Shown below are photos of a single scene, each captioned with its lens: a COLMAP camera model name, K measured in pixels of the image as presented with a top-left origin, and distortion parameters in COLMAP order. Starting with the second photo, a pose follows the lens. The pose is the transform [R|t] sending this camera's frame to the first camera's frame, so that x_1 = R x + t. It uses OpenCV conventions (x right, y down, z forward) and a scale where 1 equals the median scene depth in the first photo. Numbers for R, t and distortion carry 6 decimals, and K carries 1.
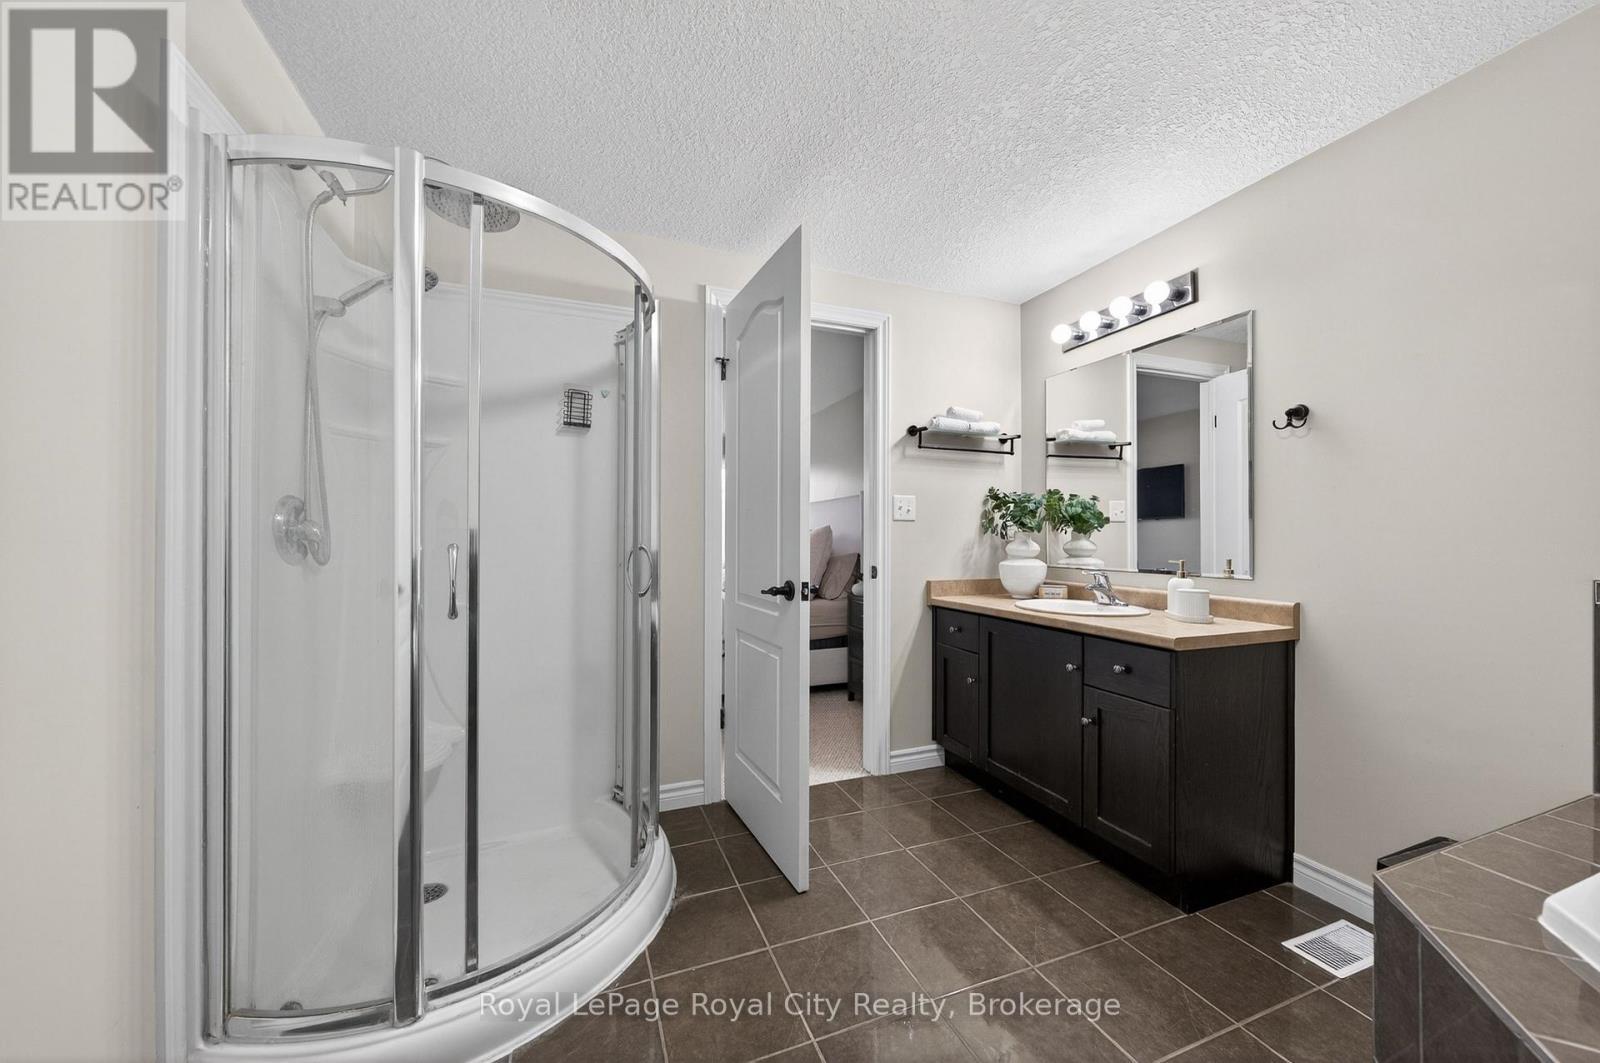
lens RADIAL K [[579.9, 0, 796.7], [0, 579.9, 535.9], [0, 0, 1]] dist [-0.001396, -0.000066]
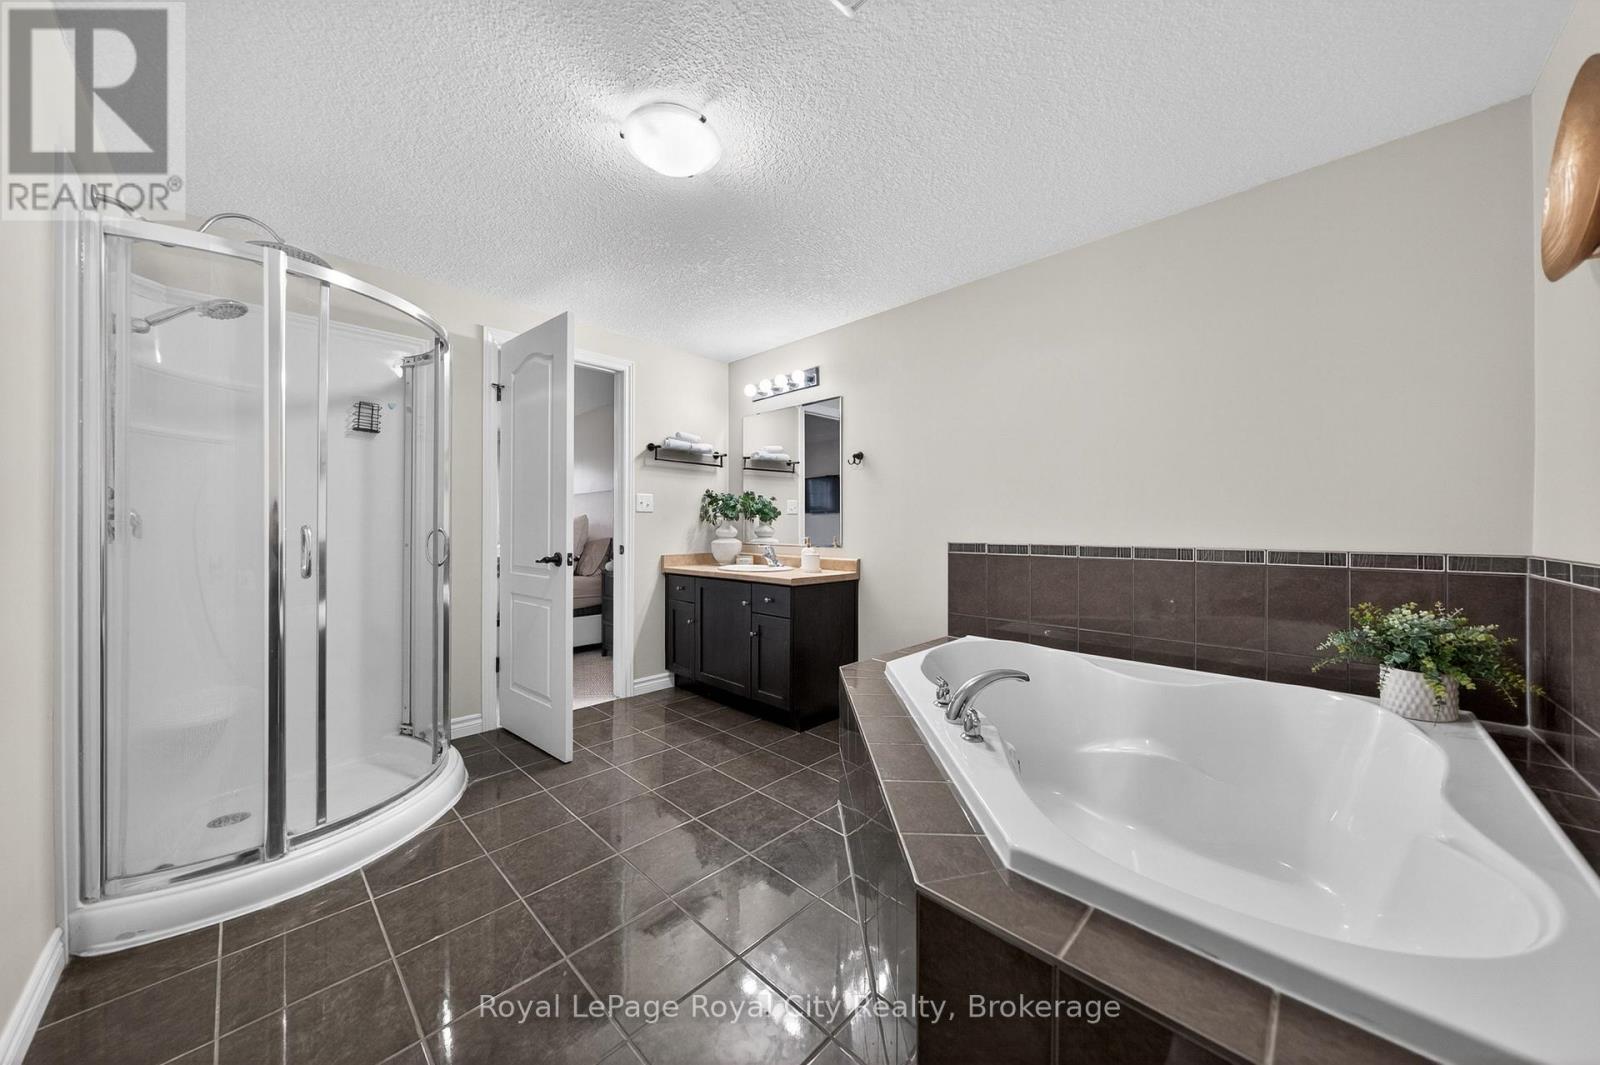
lens RADIAL K [[544.9, 0, 795.9], [0, 544.9, 526.6], [0, 0, 1]] dist [-0.002353, -0.000152]
pose [[0.910077, 0.000258, 0.414438, -0.025430], [-0.001318, 0.999997, 0.002272, 0.005657], [-0.414436, -0.002614, 0.910074, -0.344523]]
